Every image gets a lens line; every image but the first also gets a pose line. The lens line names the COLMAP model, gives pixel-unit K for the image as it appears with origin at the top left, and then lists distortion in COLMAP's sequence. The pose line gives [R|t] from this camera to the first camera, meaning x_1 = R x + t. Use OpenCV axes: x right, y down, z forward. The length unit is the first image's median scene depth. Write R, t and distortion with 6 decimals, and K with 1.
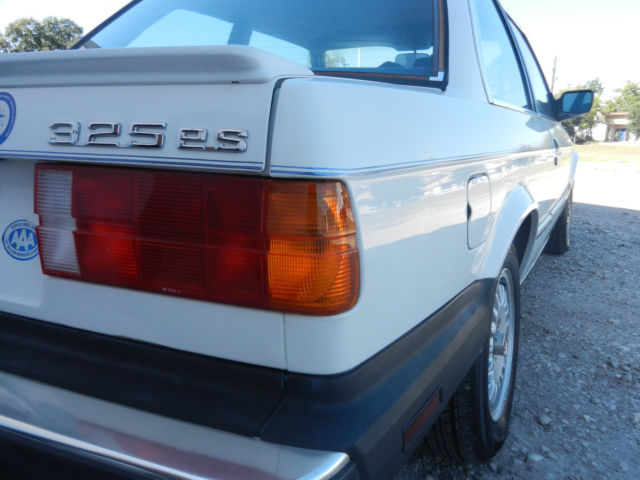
lens RADIAL K [[546.9, 0, 320.0], [0, 546.9, 240.0], [0, 0, 1]] dist [0.001929, 0.018474]
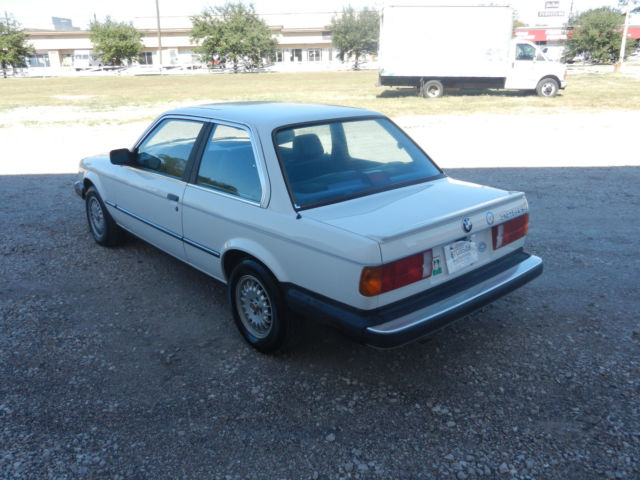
lens RADIAL K [[546.9, 0, 320.0], [0, 546.9, 240.0], [0, 0, 1]] dist [0.001929, 0.018474]
pose [[0.369752, -0.309637, 0.876019, -4.326331], [0.195303, 0.947674, 0.252530, -1.241565], [-0.908372, 0.077715, 0.410877, 0.449221]]
